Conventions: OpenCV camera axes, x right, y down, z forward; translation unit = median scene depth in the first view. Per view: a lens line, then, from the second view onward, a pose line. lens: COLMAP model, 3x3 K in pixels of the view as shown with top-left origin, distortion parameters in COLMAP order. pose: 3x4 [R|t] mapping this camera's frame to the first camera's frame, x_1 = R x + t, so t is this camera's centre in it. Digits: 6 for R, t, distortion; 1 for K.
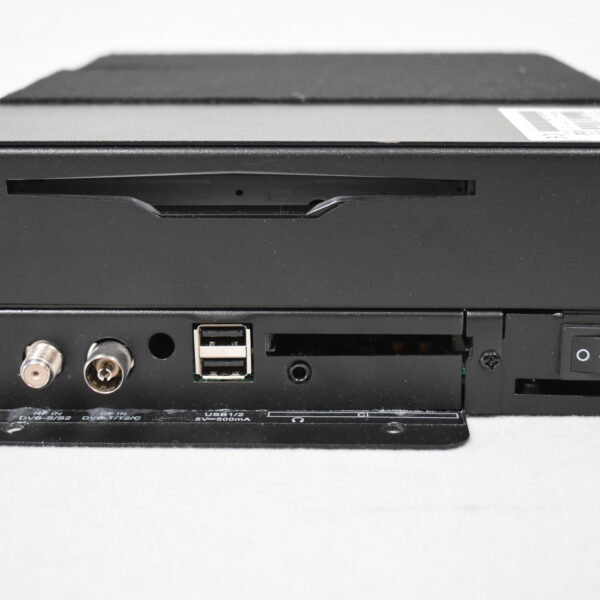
lens RADIAL K [[1163.4, 0, 300.0], [0, 1163.4, 300.0], [0, 0, 1]] dist [-0.029943, -0.082100]
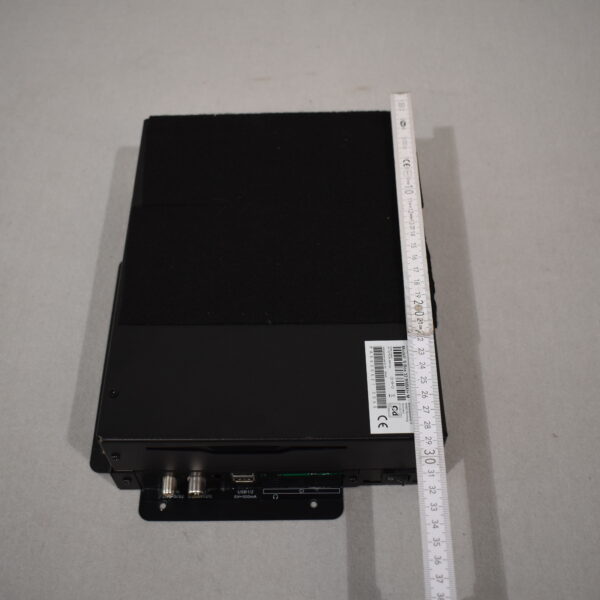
lens RADIAL K [[797.0, 0, 300.0], [0, 797.0, 300.0], [0, 0, 1]] dist [-0.088934, -0.023386]
pose [[0.998962, -0.042437, 0.016529, 0.040185], [0.022497, 0.775388, 0.631084, -1.282564], [-0.039597, -0.630057, 0.775539, -0.052463]]
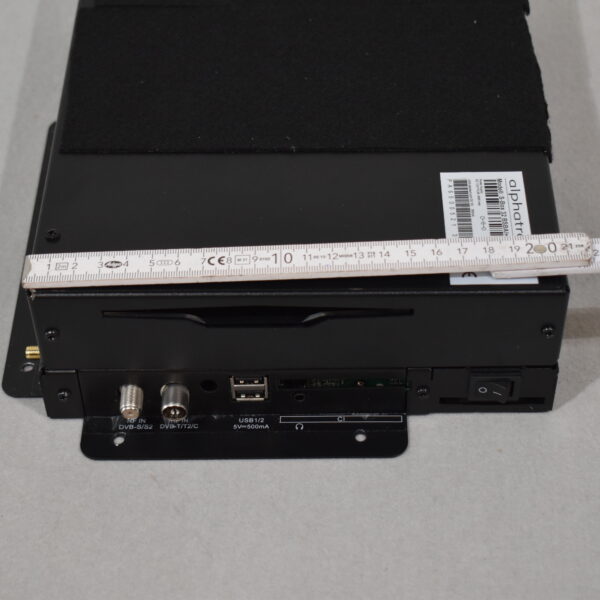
lens RADIAL K [[1511.4, 0, 300.0], [0, 1511.4, 300.0], [0, 0, 1]] dist [0.015384, -0.607226]
pose [[0.999403, -0.032385, 0.012067, -0.019814], [0.021808, 0.861811, 0.506761, -1.062777], [-0.026811, -0.506195, 0.862002, -0.658015]]
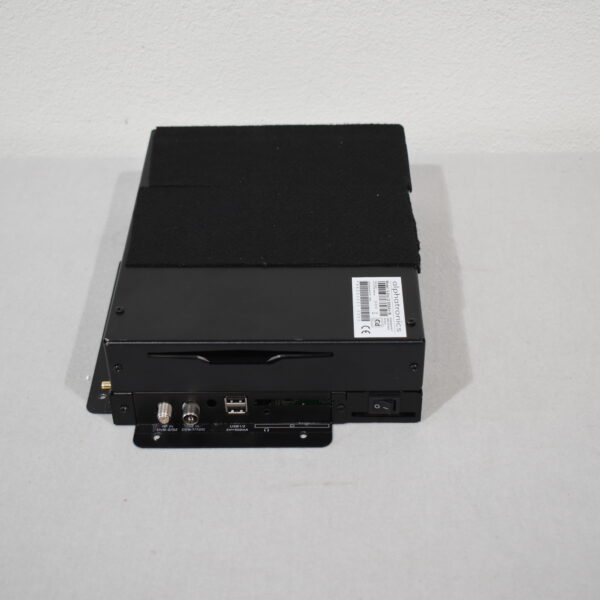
lens RADIAL K [[1136.0, 0, 300.0], [0, 1136.0, 300.0], [0, 0, 1]] dist [-0.046537, -0.111867]
pose [[0.999606, -0.025408, 0.011913, 0.049054], [0.019014, 0.925455, 0.378381, -1.099160], [-0.020639, -0.378006, 0.925573, -1.201838]]
